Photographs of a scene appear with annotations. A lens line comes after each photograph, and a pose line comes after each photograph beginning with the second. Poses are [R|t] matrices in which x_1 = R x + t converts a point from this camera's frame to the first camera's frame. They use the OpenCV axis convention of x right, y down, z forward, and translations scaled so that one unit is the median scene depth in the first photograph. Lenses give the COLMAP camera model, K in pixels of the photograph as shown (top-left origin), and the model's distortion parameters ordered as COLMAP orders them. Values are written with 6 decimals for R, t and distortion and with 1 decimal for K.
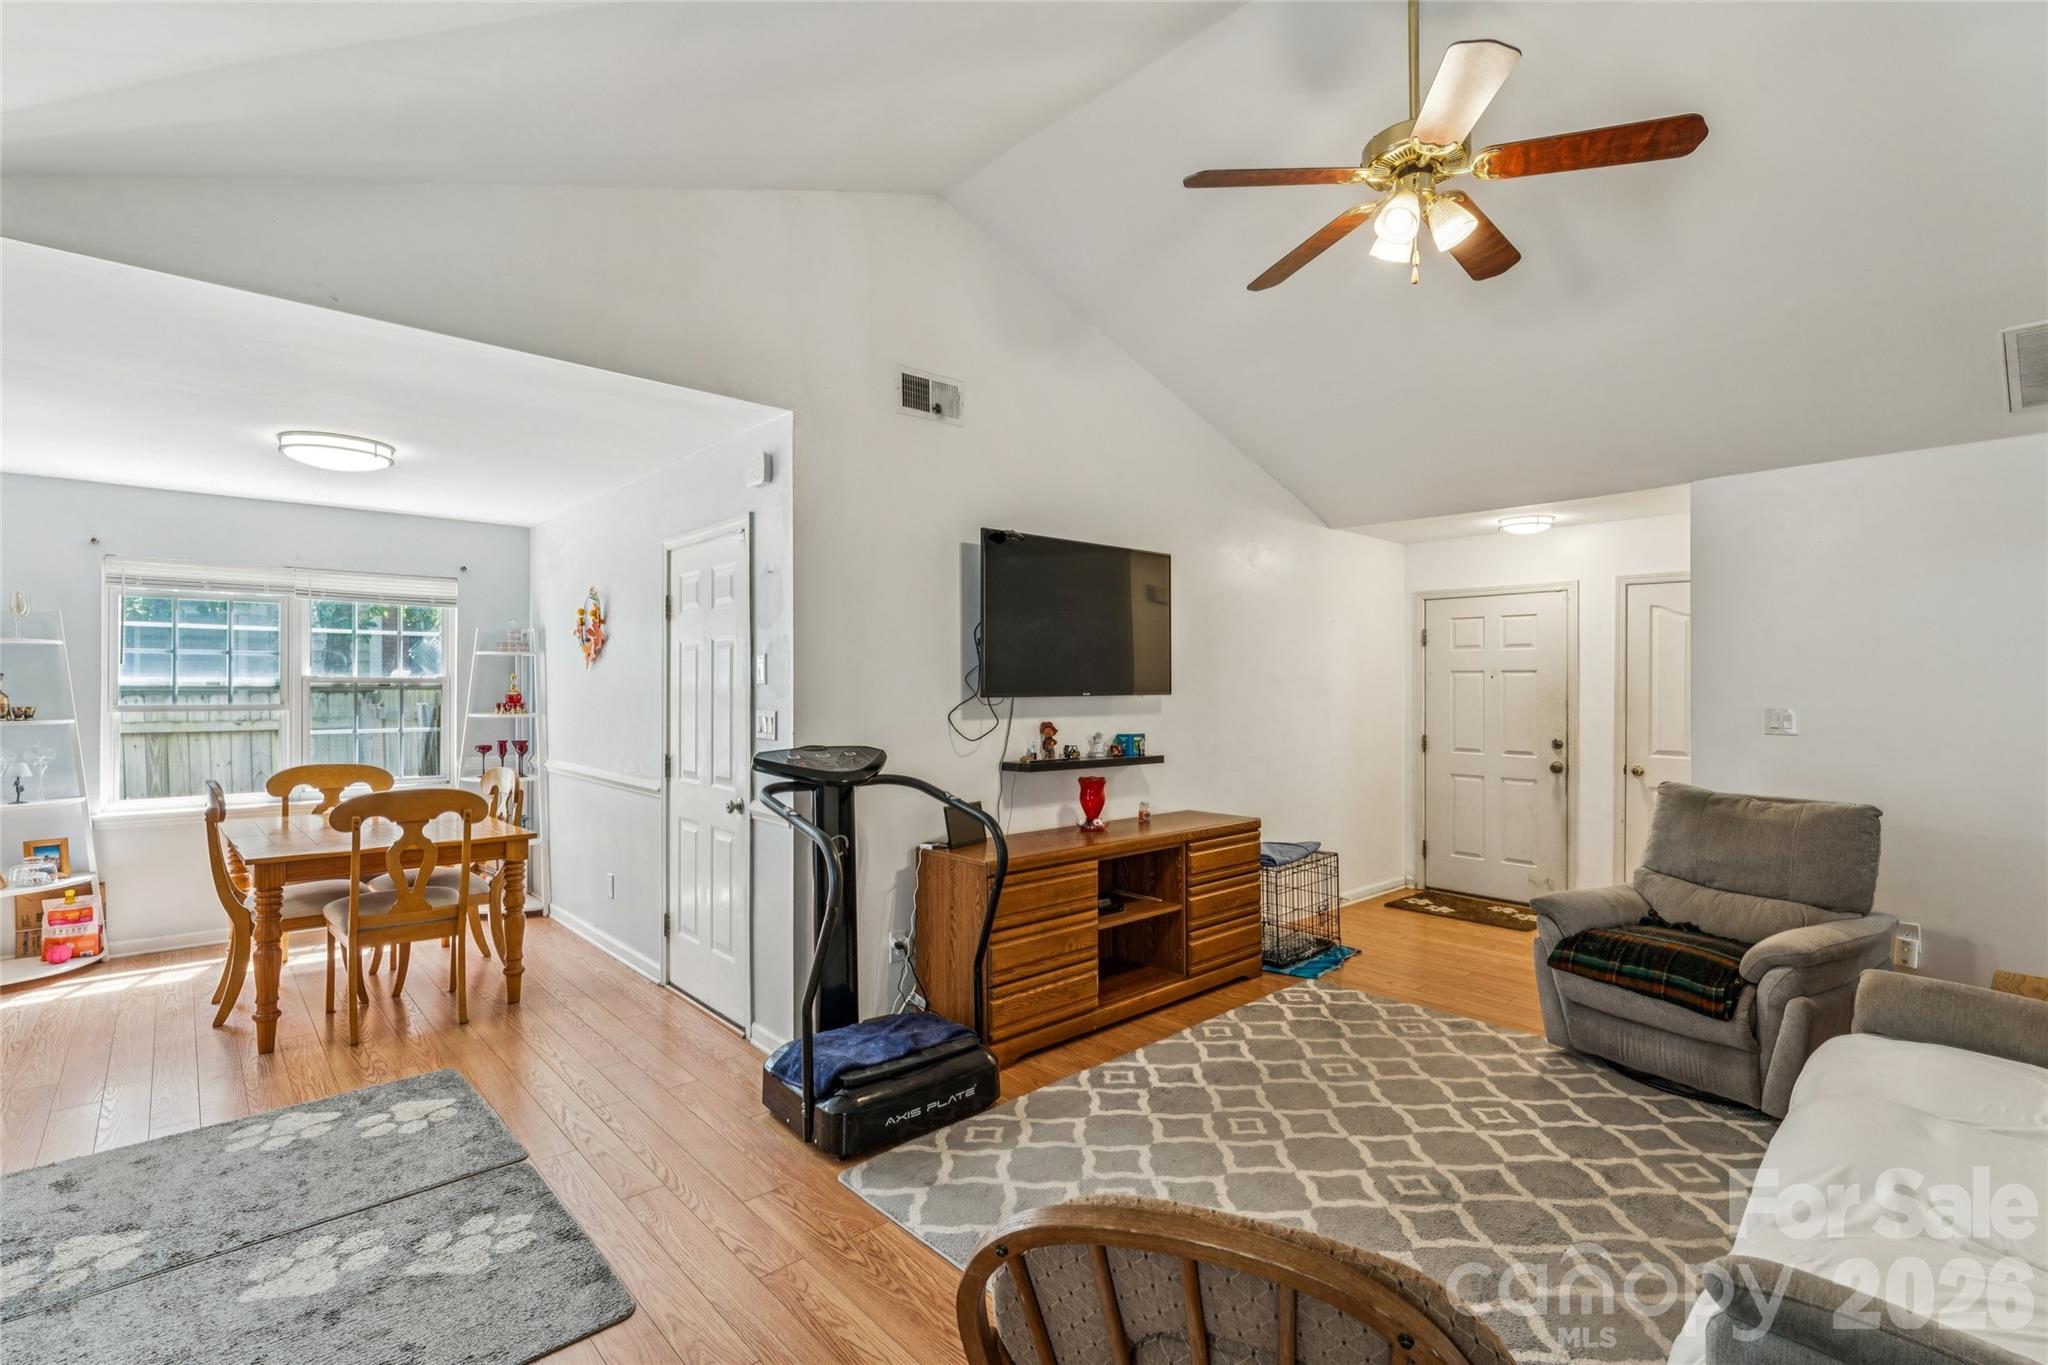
lens RADIAL K [[940.3, 0, 1028.2], [0, 940.3, 680.3], [0, 0, 1]] dist [0.000803, 0.000580]
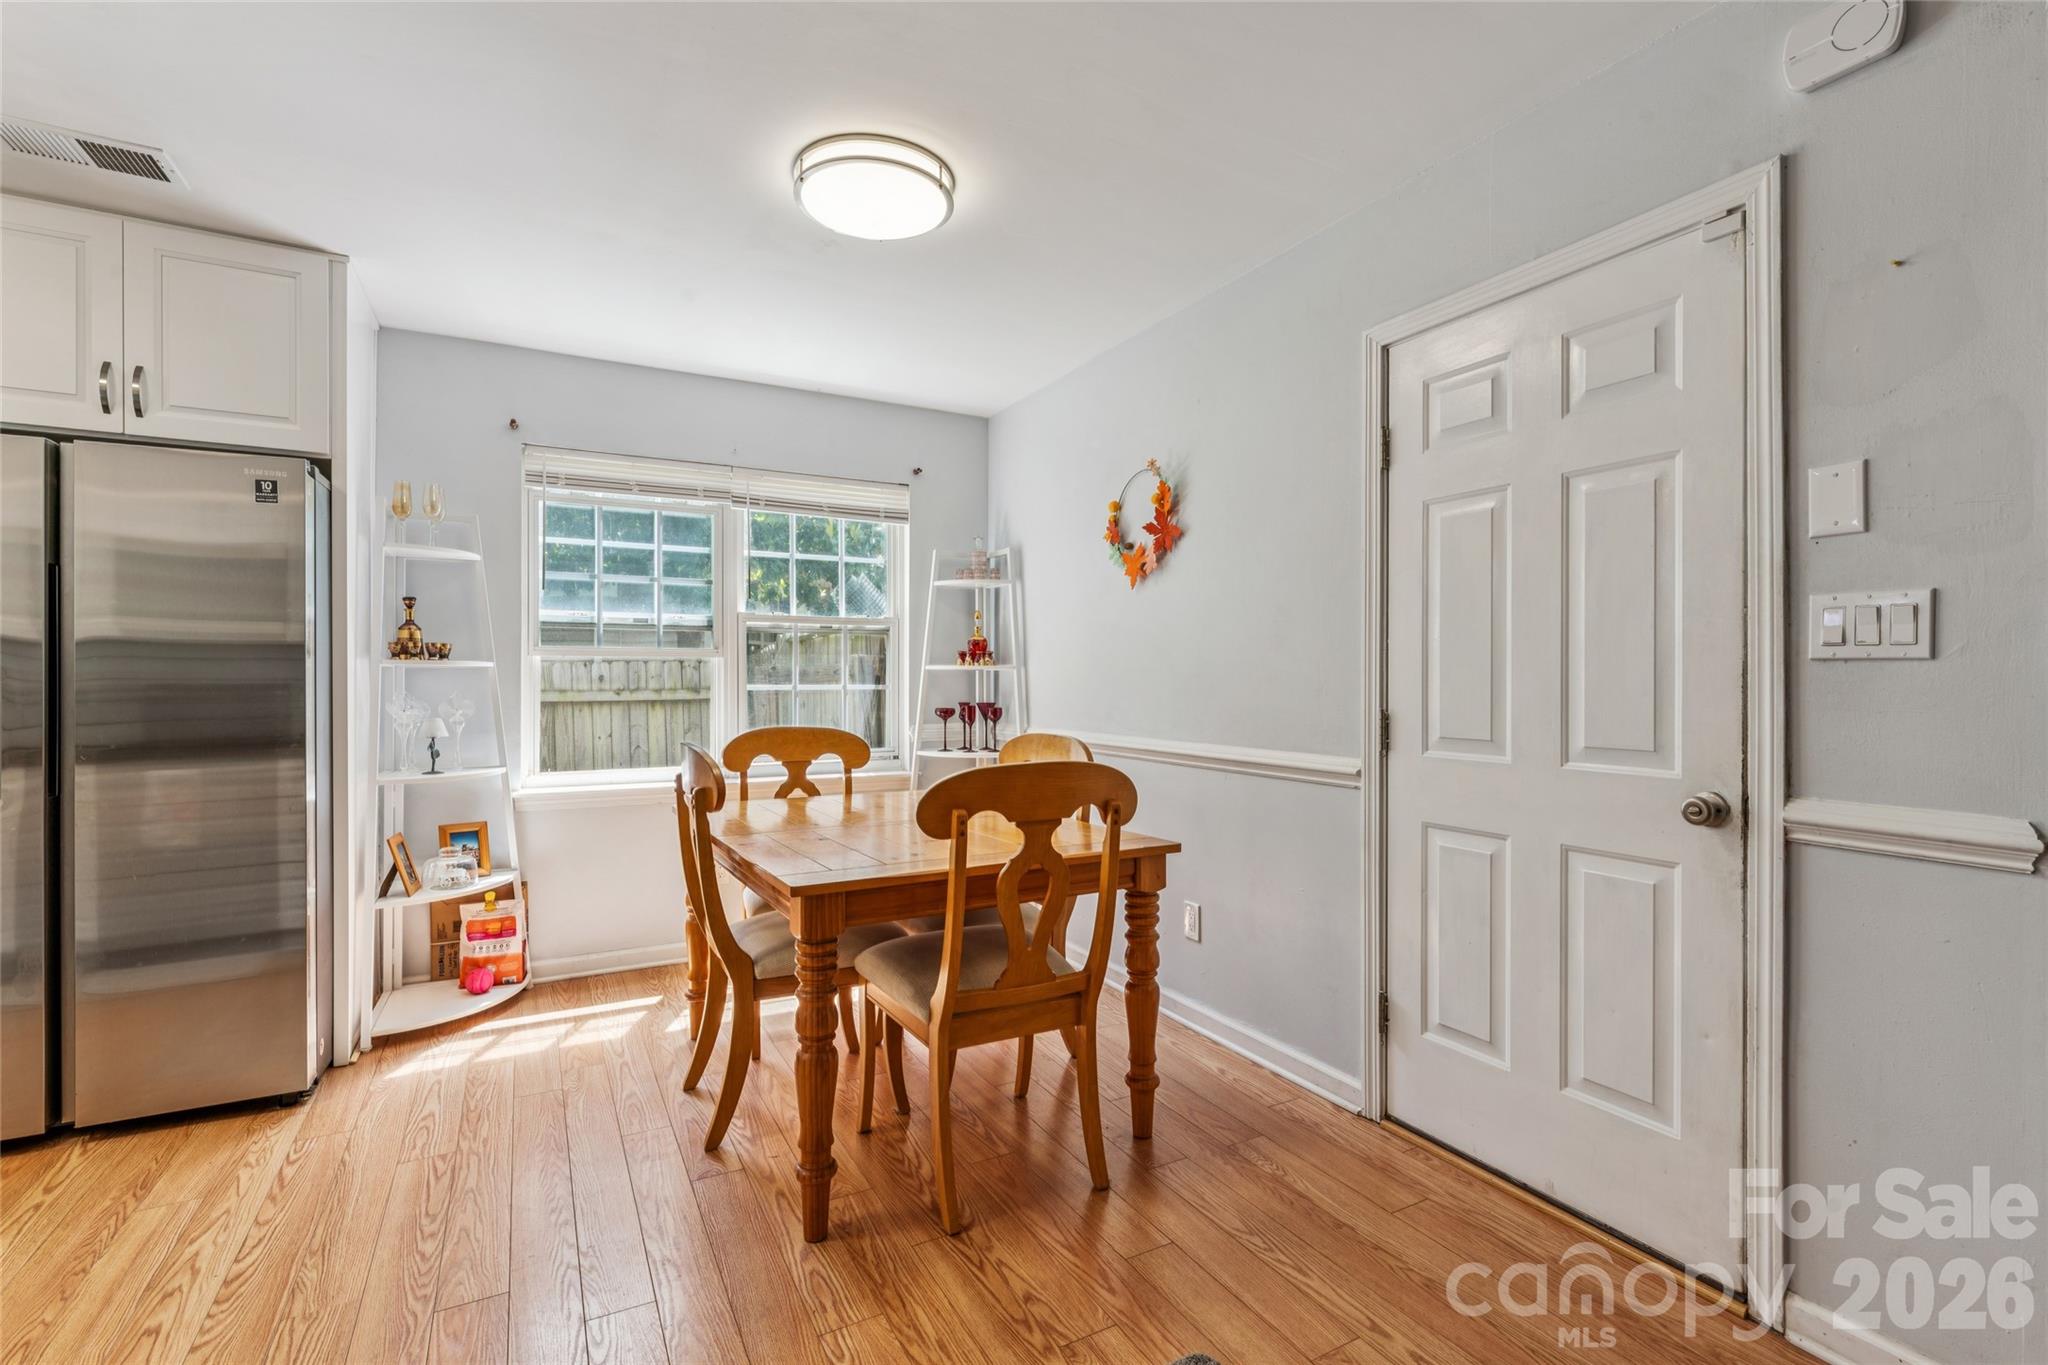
lens RADIAL K [[917.8, 0, 1024.2], [0, 917.8, 674.6], [0, 0, 1]] dist [-0.001295, -0.000579]
pose [[0.972319, -0.004757, -0.233609, -0.452816], [0.004873, 0.999988, -0.000082, 0.055522], [0.233606, -0.001058, 0.972331, 0.408821]]
